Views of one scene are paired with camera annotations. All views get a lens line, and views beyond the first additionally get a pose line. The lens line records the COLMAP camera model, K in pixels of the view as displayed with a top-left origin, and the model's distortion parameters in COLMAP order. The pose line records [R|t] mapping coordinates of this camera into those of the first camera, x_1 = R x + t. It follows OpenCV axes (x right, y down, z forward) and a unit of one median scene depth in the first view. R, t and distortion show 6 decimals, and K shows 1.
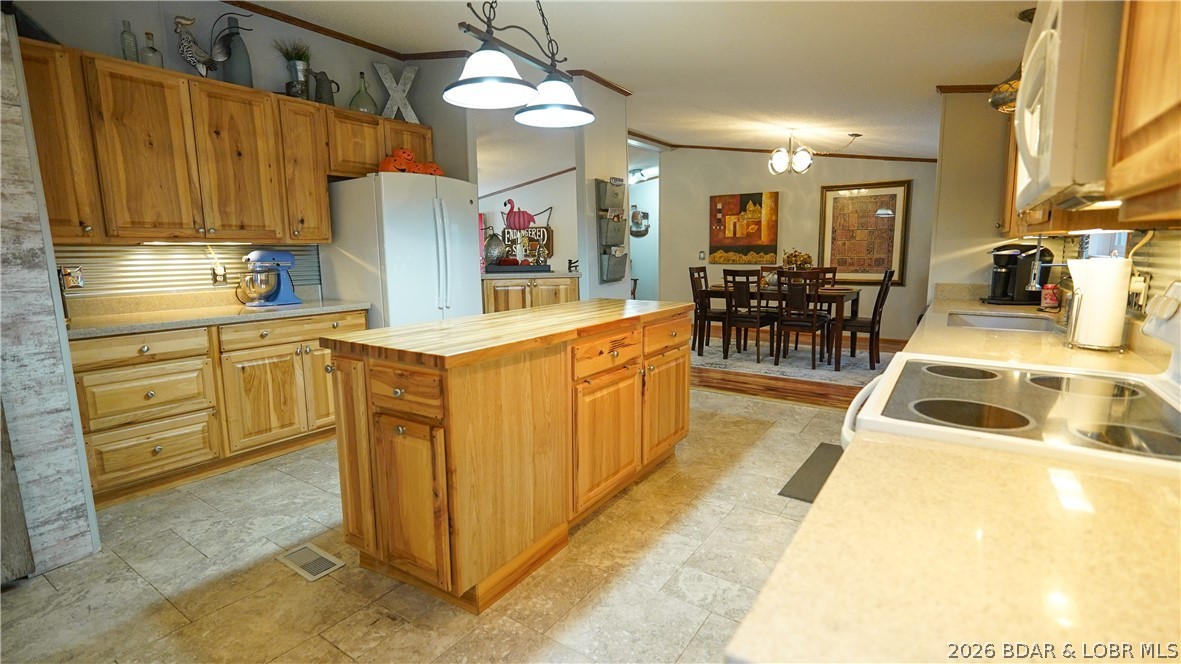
lens RADIAL K [[543.8, 0, 592.5], [0, 543.8, 330.9], [0, 0, 1]] dist [-0.021147, 0.010741]
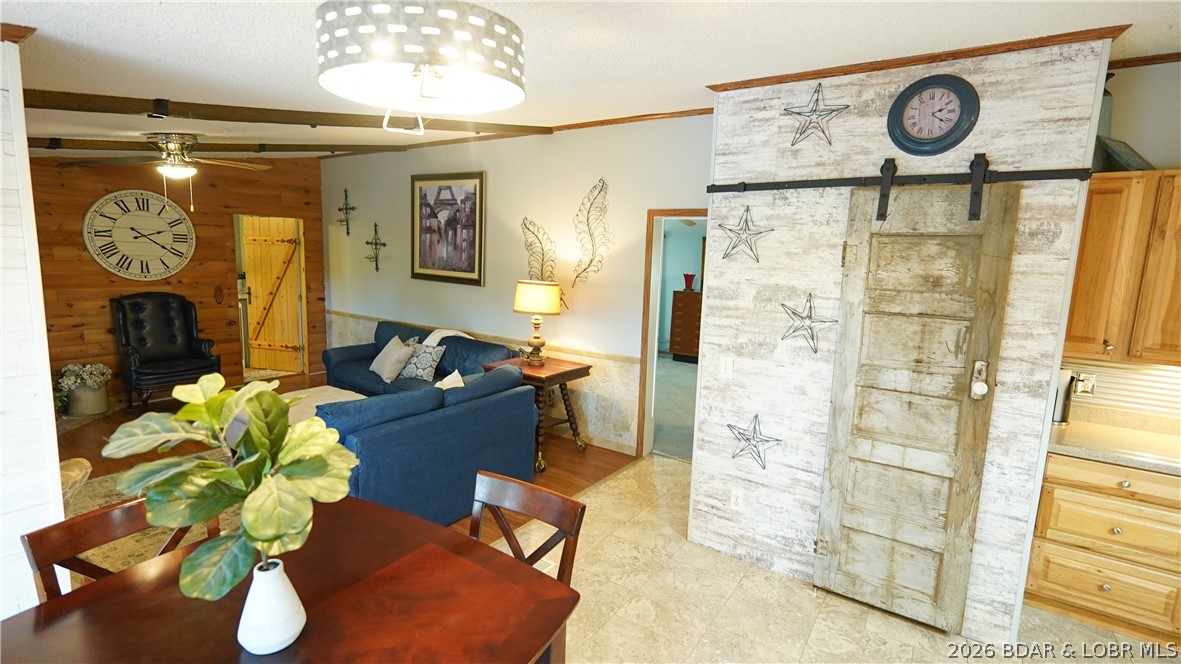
lens RADIAL K [[543.8, 0, 593.7], [0, 543.8, 331.5], [0, 0, 1]] dist [-0.021147, 0.010741]
pose [[0.004281, 0.151142, -0.988503, 0.037535], [-0.186615, 0.971267, 0.147699, -0.148559], [0.982424, 0.183837, 0.032364, 0.011479]]
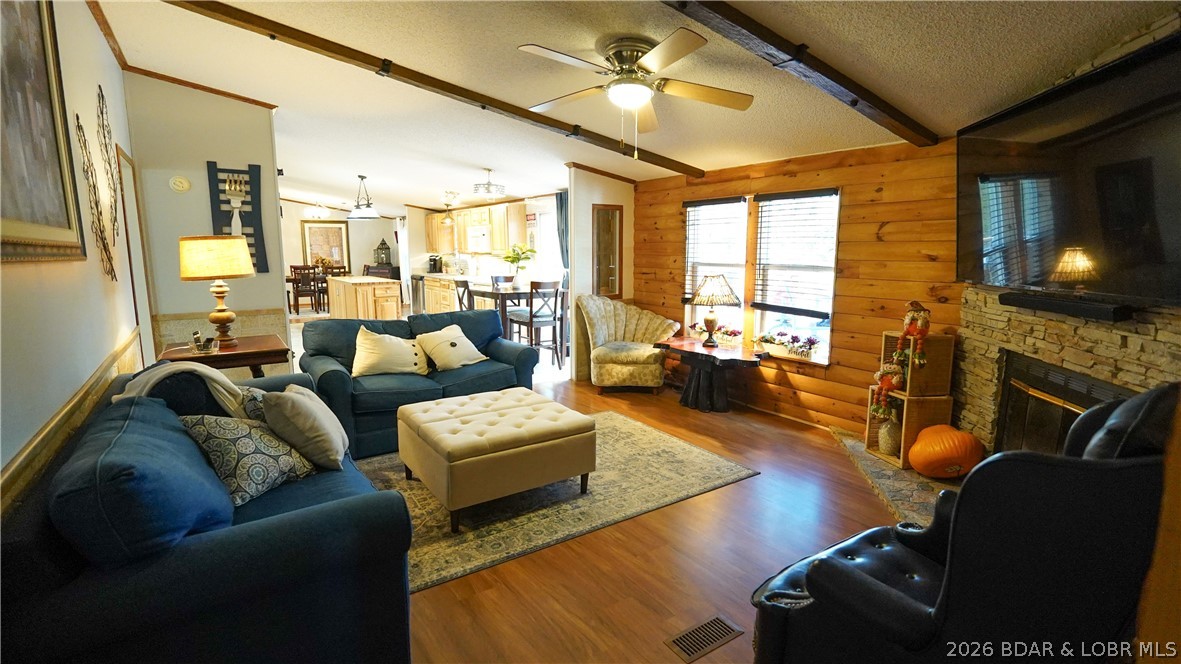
lens RADIAL K [[543.8, 0, 595.3], [0, 543.8, 330.9], [0, 0, 1]] dist [-0.021147, 0.010741]
pose [[0.353533, -0.132483, 0.925993, -1.998425], [0.133306, 0.986952, 0.090310, 0.131777], [-0.925875, 0.091513, 0.366581, -1.104680]]
